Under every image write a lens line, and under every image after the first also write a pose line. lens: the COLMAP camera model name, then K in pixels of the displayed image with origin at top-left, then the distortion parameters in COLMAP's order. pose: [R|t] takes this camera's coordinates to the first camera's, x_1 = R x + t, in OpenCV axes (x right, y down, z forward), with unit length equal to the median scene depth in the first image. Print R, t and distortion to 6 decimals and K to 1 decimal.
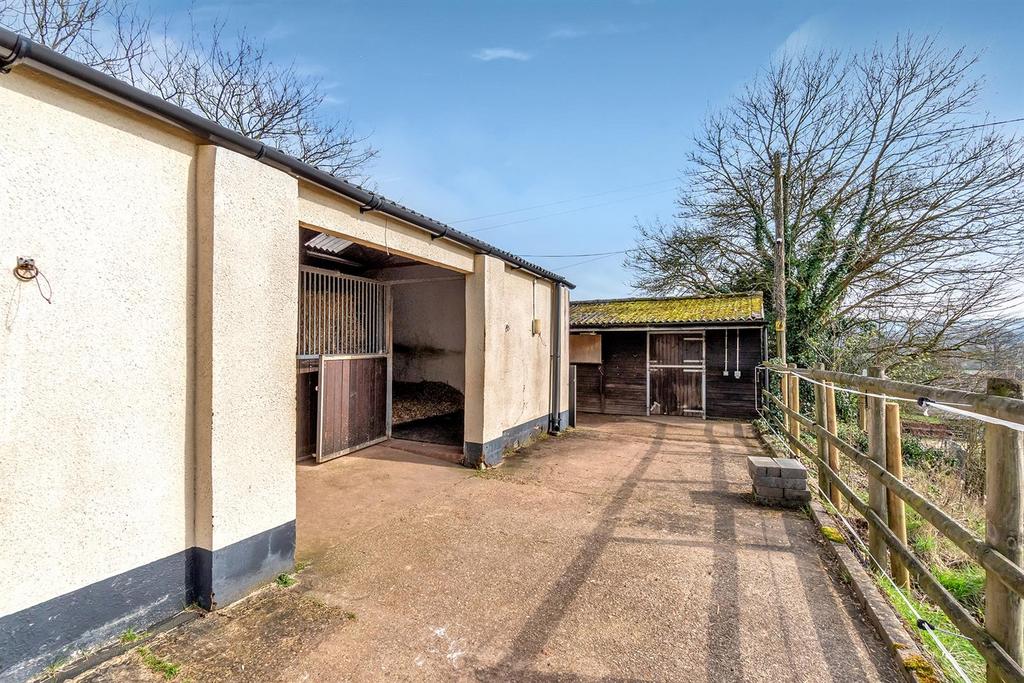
lens RADIAL K [[452.2, 0, 511.2], [0, 452.2, 342.6], [0, 0, 1]] dist [-0.001916, -0.000183]
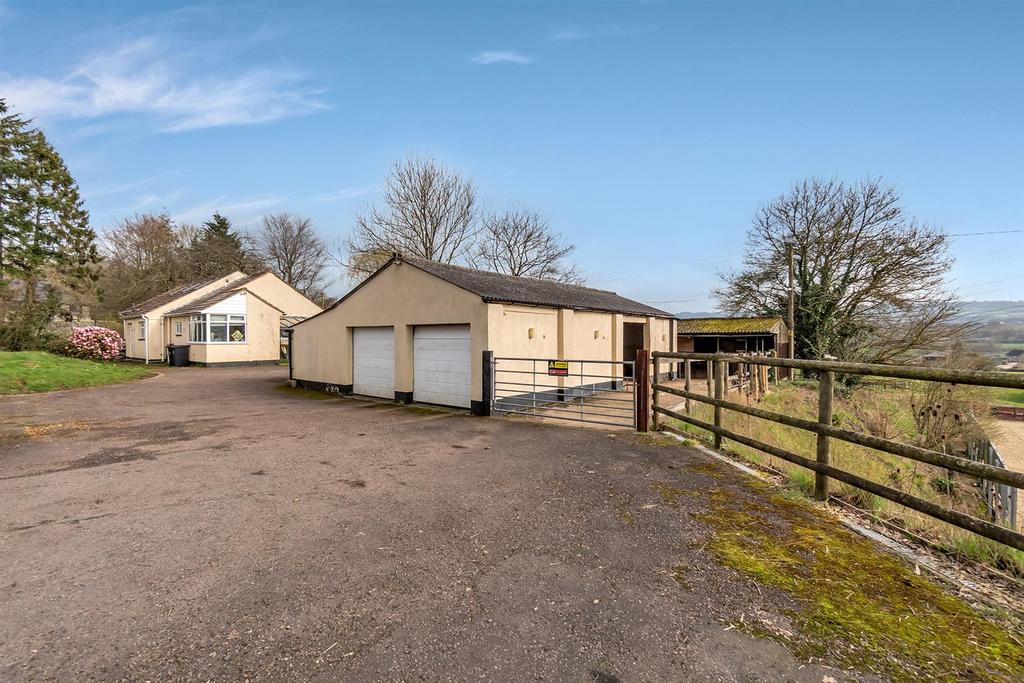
lens RADIAL K [[452.2, 0, 514.8], [0, 452.2, 339.6], [0, 0, 1]] dist [-0.001916, -0.000183]
pose [[0.977641, -0.004063, -0.210244, -0.170776], [0.006375, 0.999926, 0.010321, -0.039295], [0.210186, -0.011430, 0.977595, -1.242256]]
